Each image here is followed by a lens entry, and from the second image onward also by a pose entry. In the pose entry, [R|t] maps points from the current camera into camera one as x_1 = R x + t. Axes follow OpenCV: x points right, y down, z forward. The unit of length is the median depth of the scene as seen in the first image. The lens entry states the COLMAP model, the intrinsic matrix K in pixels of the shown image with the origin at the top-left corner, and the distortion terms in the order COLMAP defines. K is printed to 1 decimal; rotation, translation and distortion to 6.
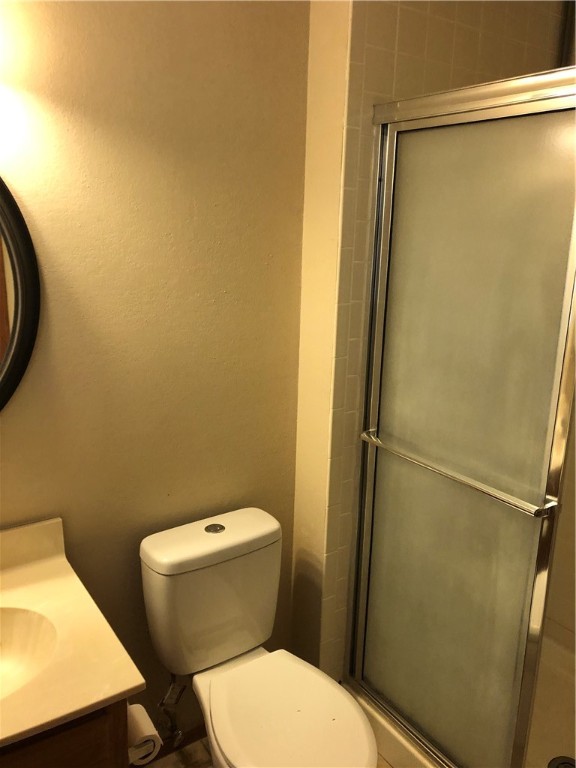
lens RADIAL K [[637.5, 0, 288.0], [0, 637.5, 384.0], [0, 0, 1]] dist [0.069529, -0.048816]
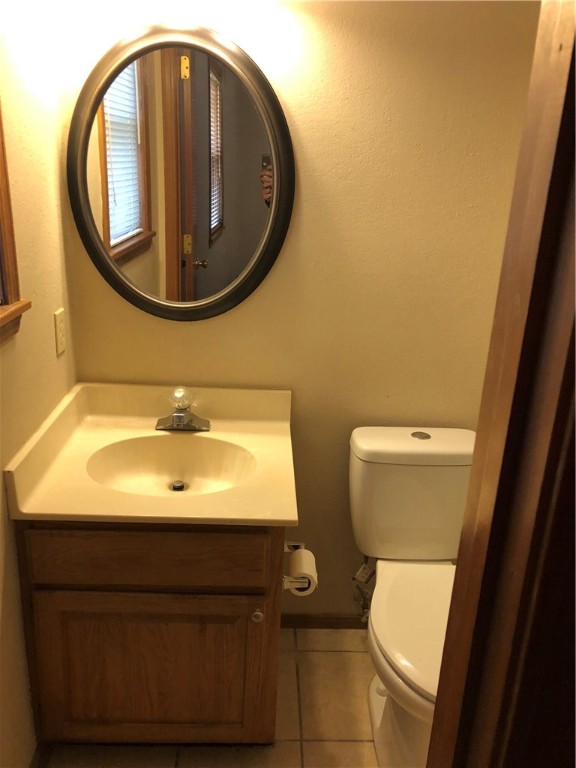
lens RADIAL K [[637.5, 0, 288.0], [0, 637.5, 384.0], [0, 0, 1]] dist [0.069529, -0.048816]
pose [[0.830401, 0.185670, -0.525320, 0.260339], [-0.156900, 0.982612, 0.099276, 0.079071], [0.534618, -0.000016, 0.845094, -0.000987]]
